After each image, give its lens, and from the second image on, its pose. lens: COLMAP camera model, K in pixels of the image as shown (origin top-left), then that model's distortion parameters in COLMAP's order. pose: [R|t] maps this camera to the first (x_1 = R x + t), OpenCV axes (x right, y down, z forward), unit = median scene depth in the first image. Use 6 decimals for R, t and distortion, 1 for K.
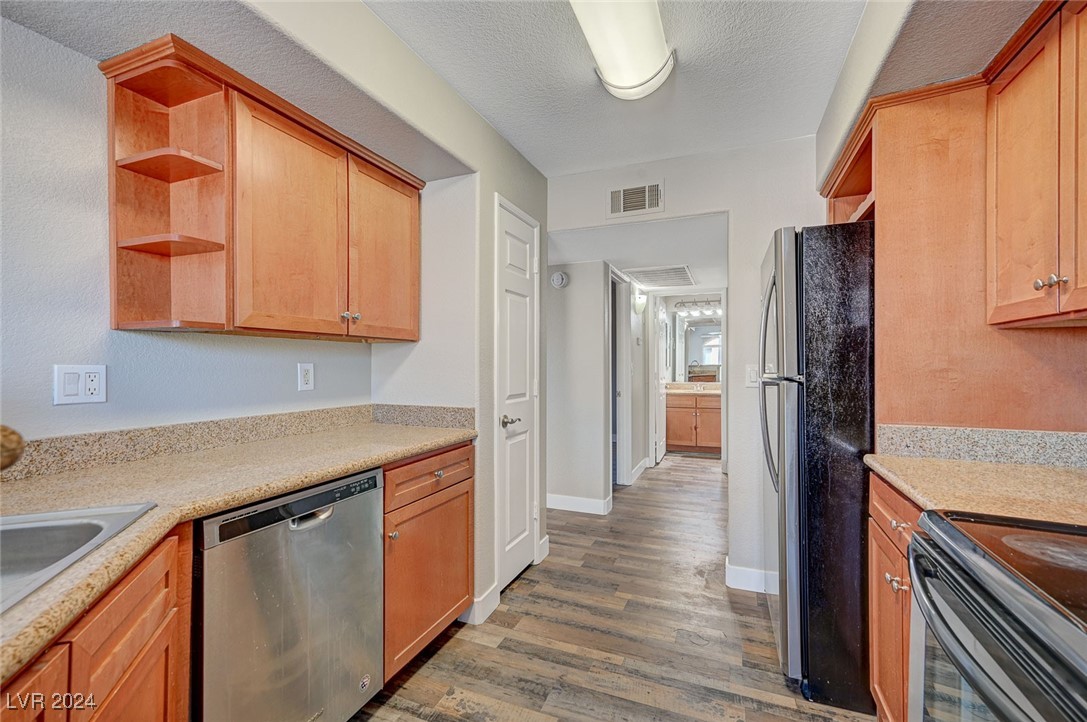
lens RADIAL K [[452.7, 0, 551.3], [0, 452.7, 361.9], [0, 0, 1]] dist [0.009205, -0.000275]
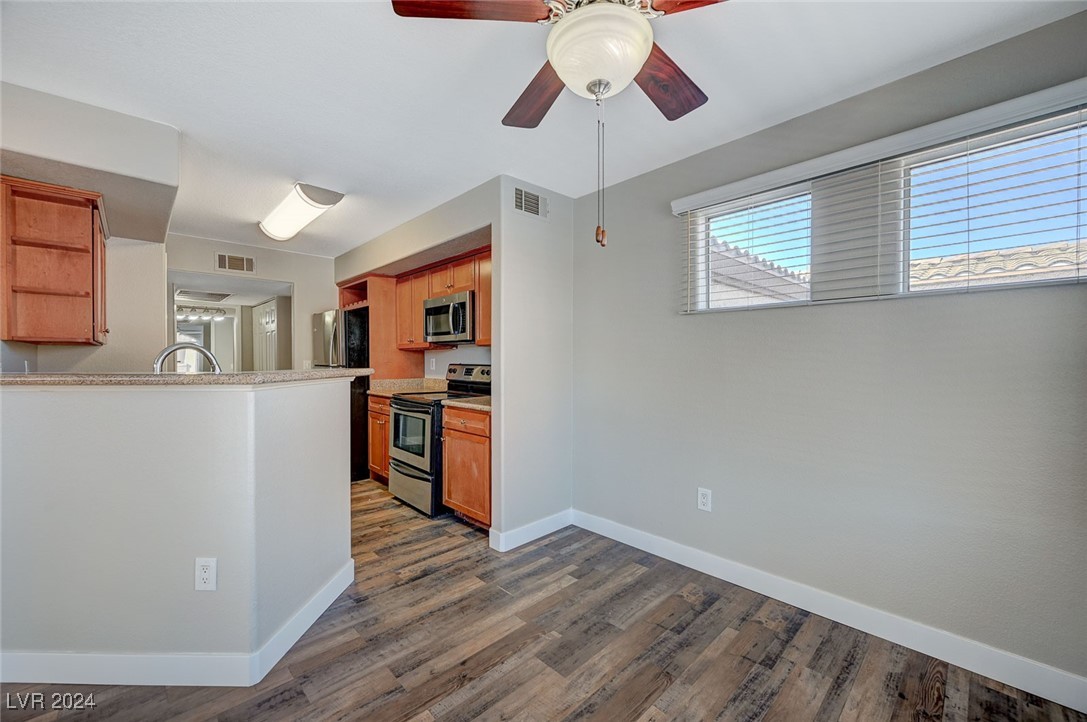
lens RADIAL K [[431.7, 0, 549.0], [0, 431.7, 366.4], [0, 0, 1]] dist [-0.000615, 0.000612]
pose [[0.396123, -0.017349, 0.918034, -0.981213], [-0.000920, 0.999813, 0.019292, -0.006611], [-0.918197, -0.008487, 0.396033, -0.834408]]
